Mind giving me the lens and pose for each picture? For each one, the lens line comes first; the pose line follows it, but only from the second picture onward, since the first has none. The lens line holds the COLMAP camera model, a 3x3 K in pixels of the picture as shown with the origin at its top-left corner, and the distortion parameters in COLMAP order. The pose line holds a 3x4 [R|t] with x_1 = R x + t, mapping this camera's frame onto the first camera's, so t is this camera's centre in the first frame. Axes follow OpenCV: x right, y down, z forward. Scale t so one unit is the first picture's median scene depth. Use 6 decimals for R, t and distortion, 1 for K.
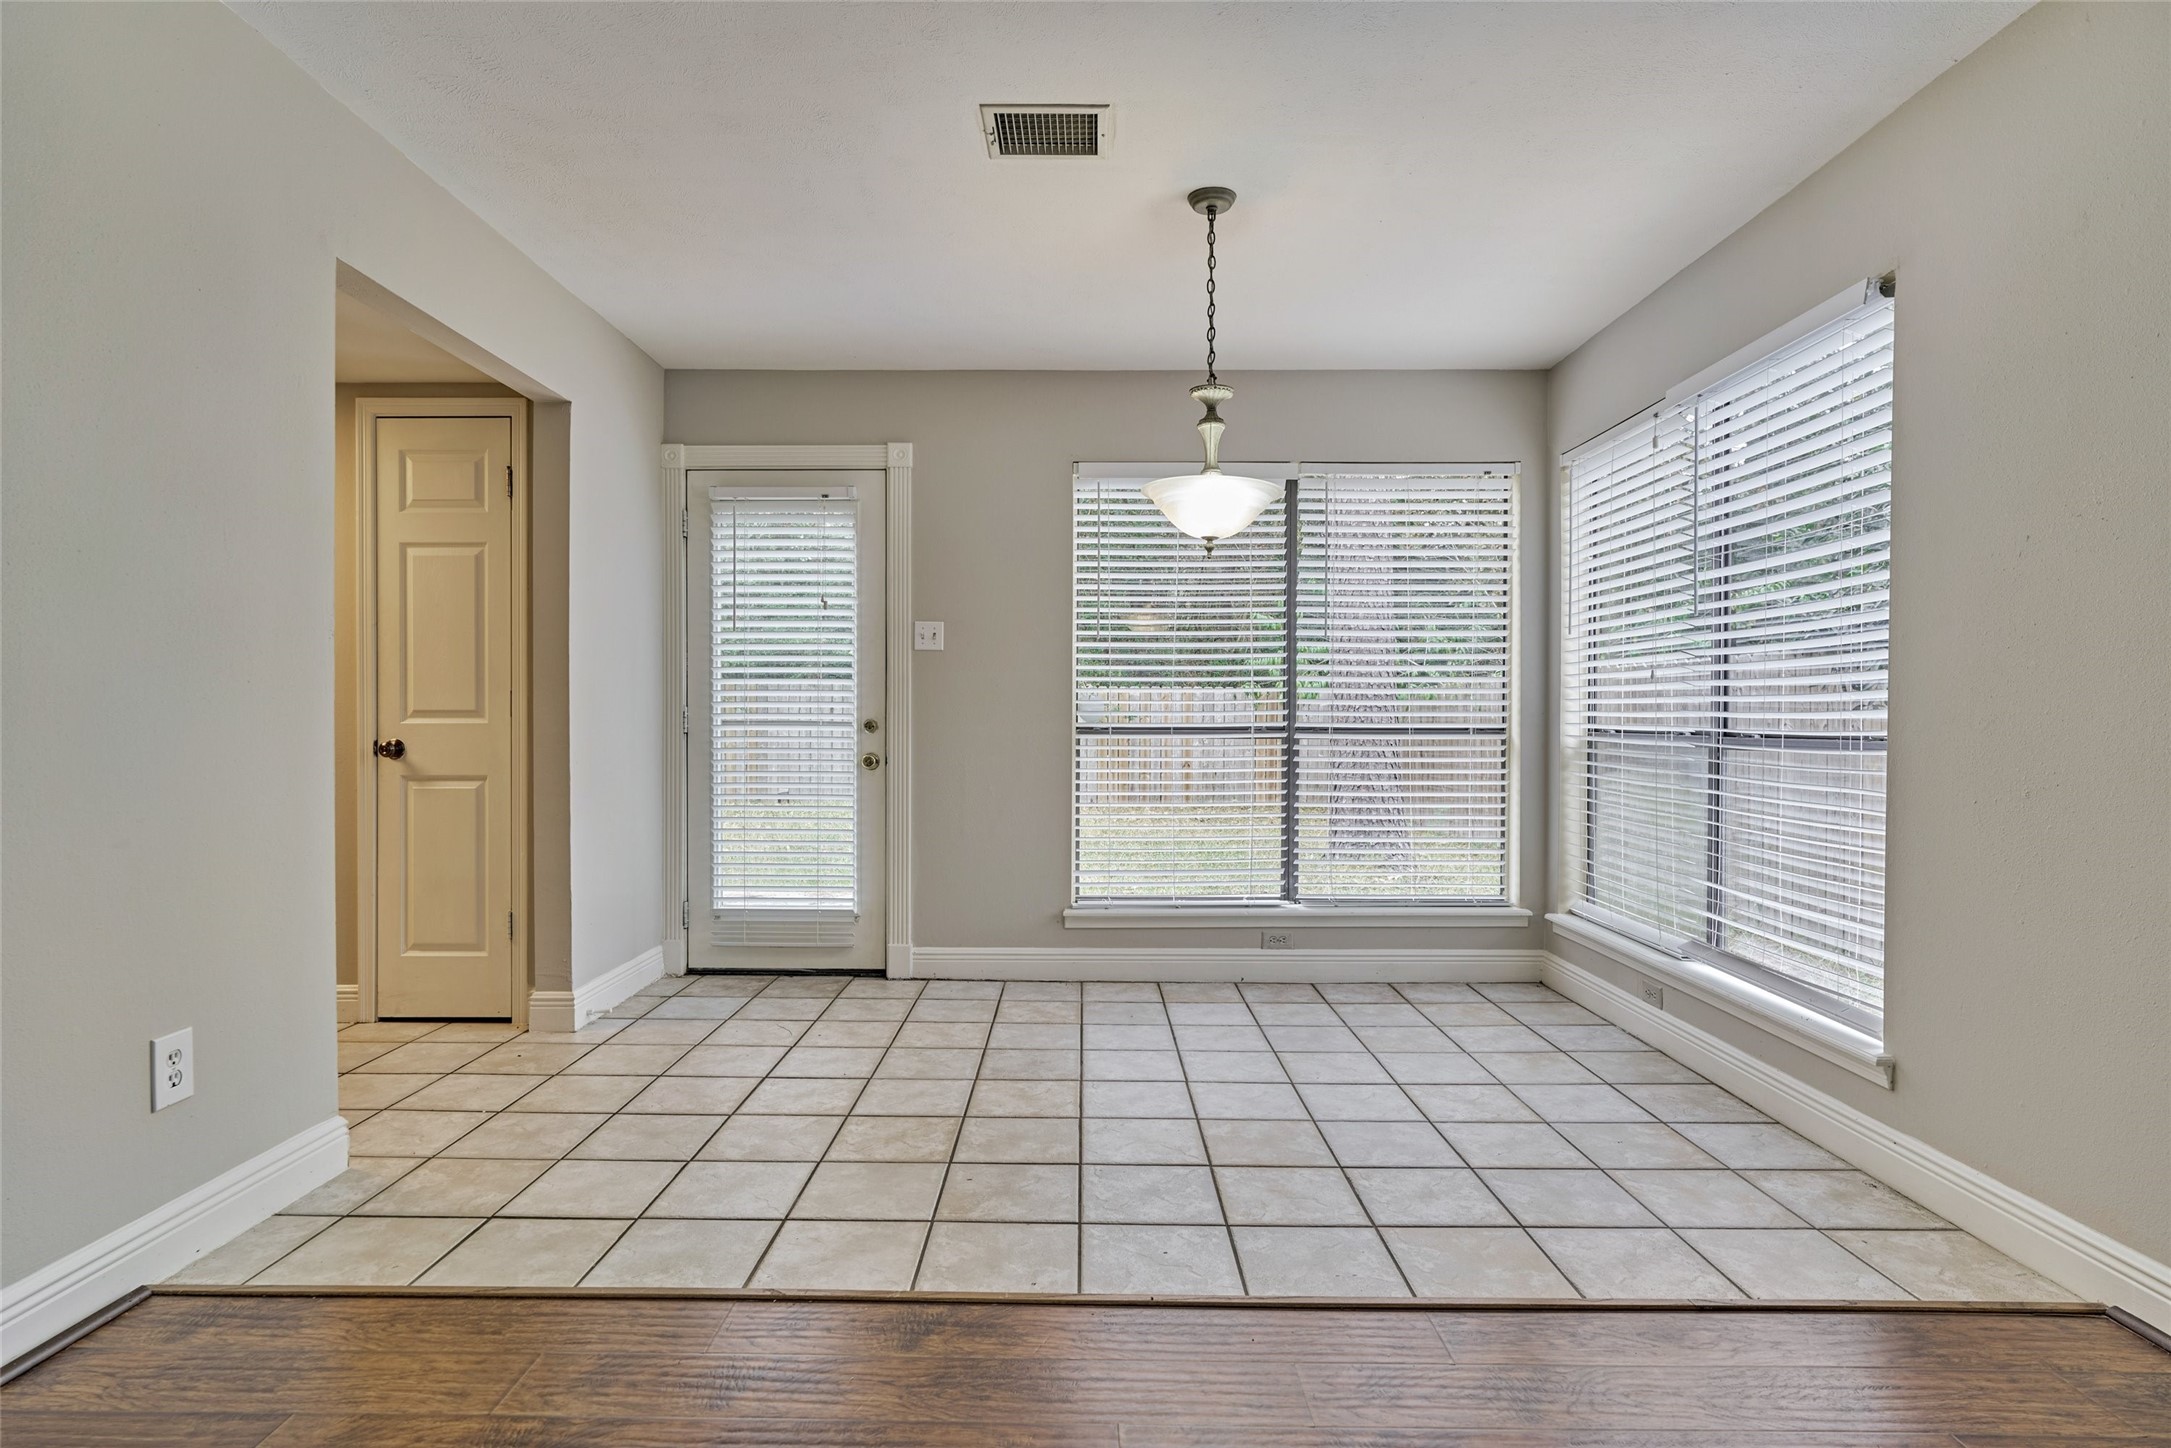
lens RADIAL K [[1120.8, 0, 1071.9], [0, 1120.8, 727.1], [0, 0, 1]] dist [-0.006041, 0.002380]
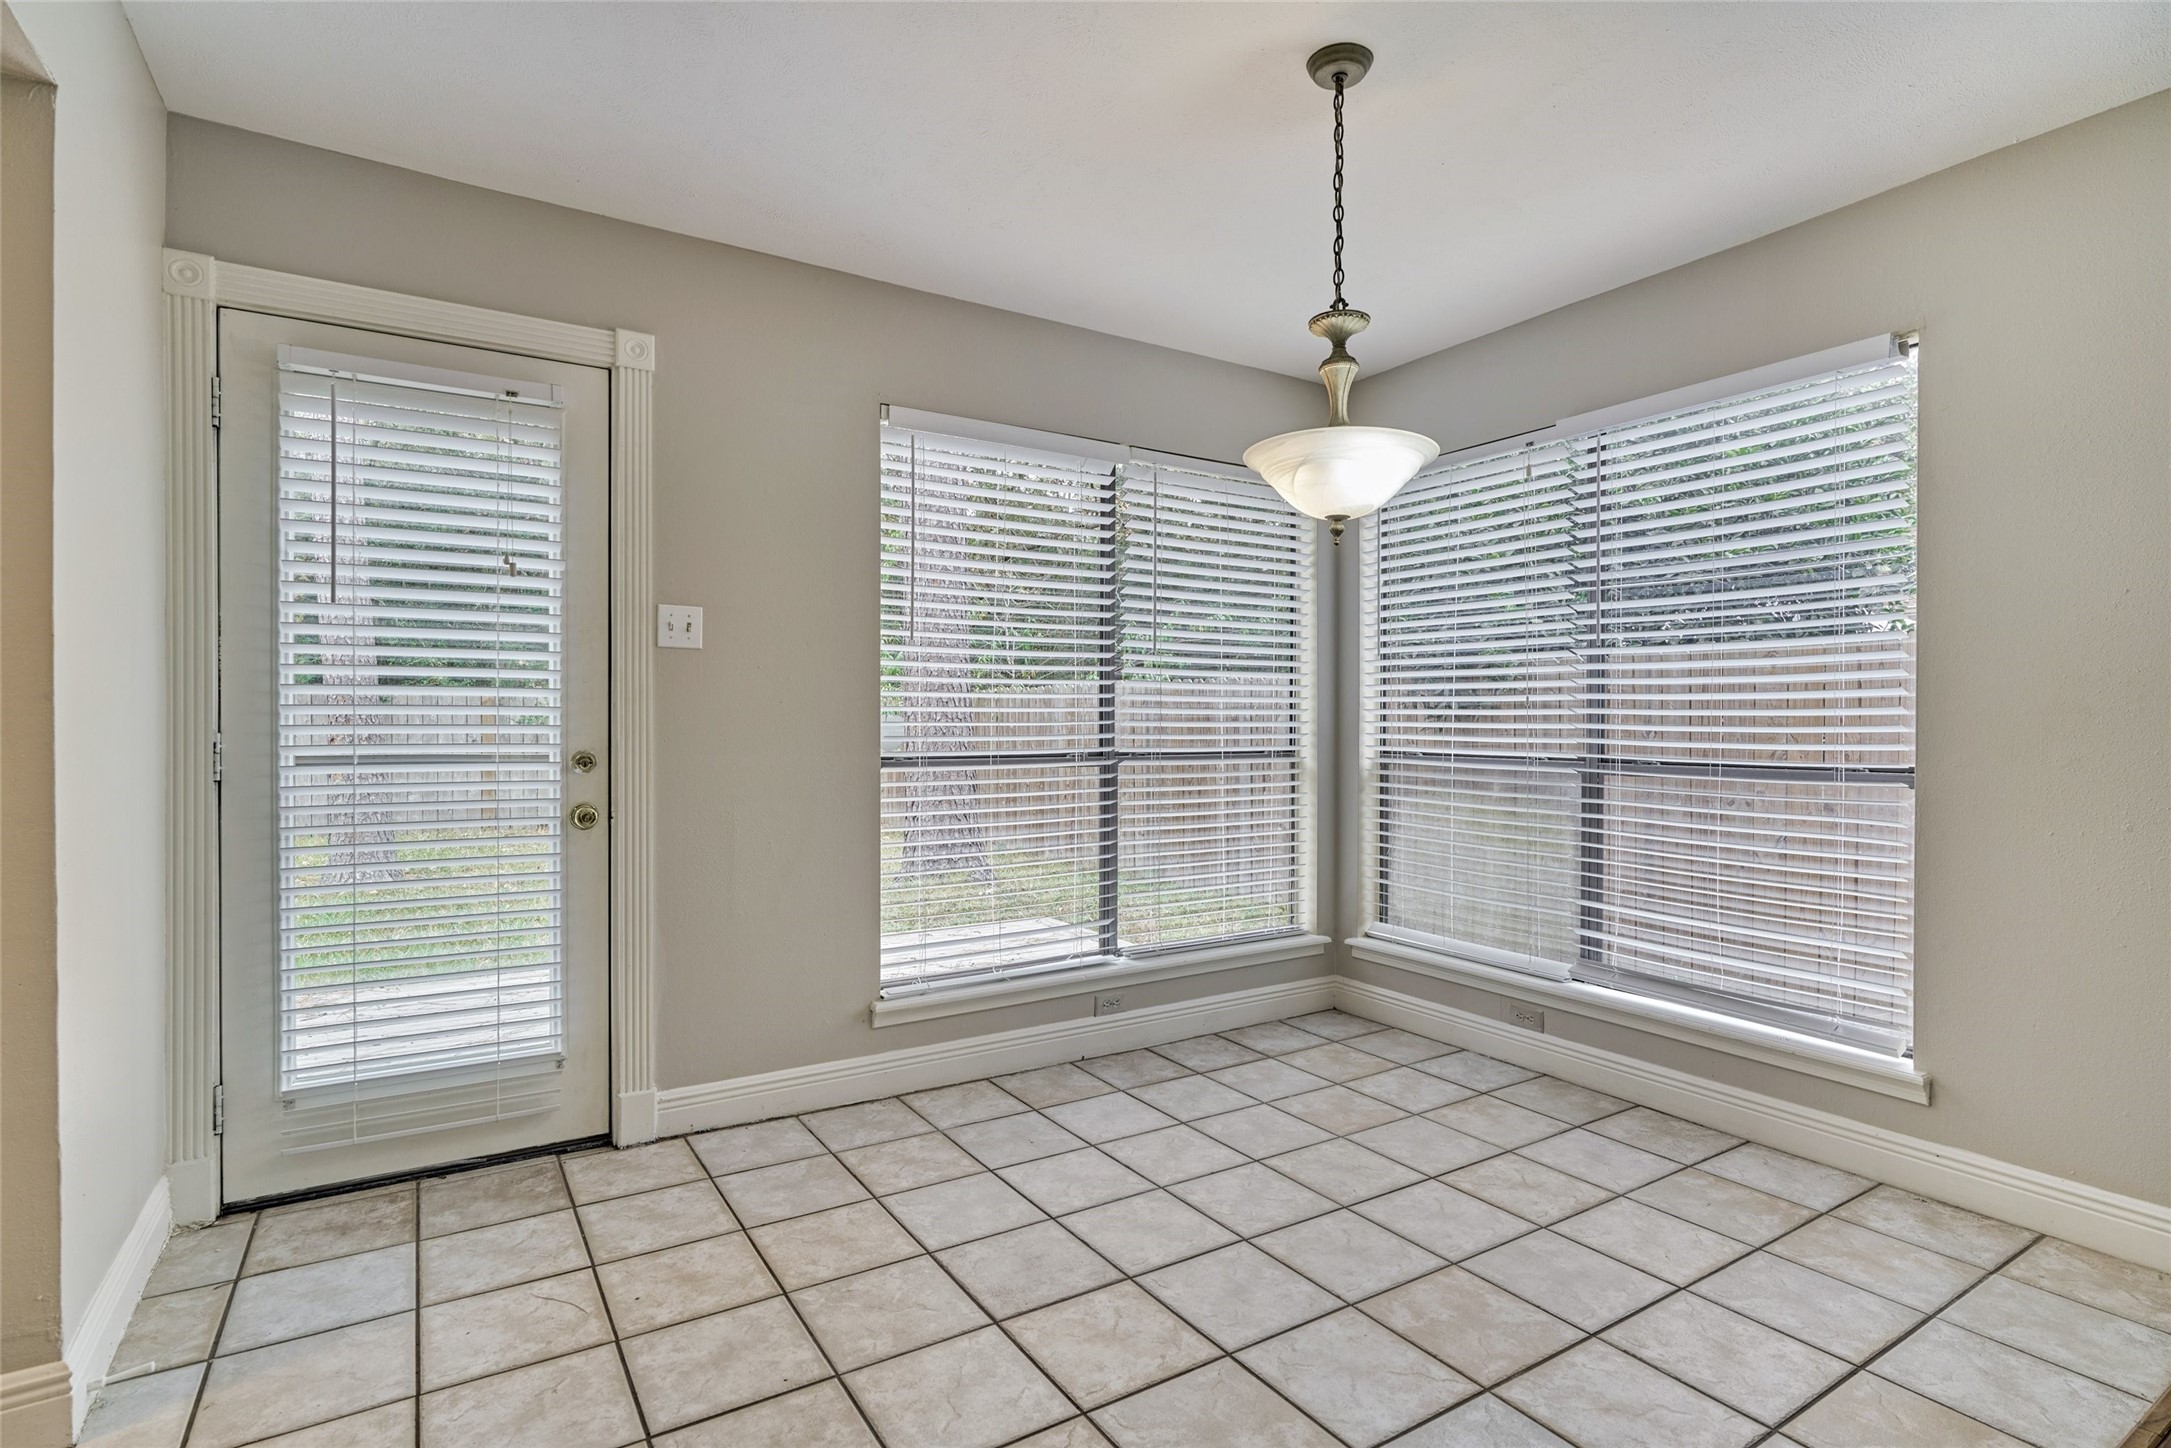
lens RADIAL K [[1063.1, 0, 1083.0], [0, 1063.1, 728.4], [0, 0, 1]] dist [-0.002933, 0.001442]
pose [[0.842442, -0.003202, 0.538778, -0.276612], [0.003847, 0.999993, -0.000071, -0.019882], [-0.538774, 0.002133, 0.842448, 0.339500]]
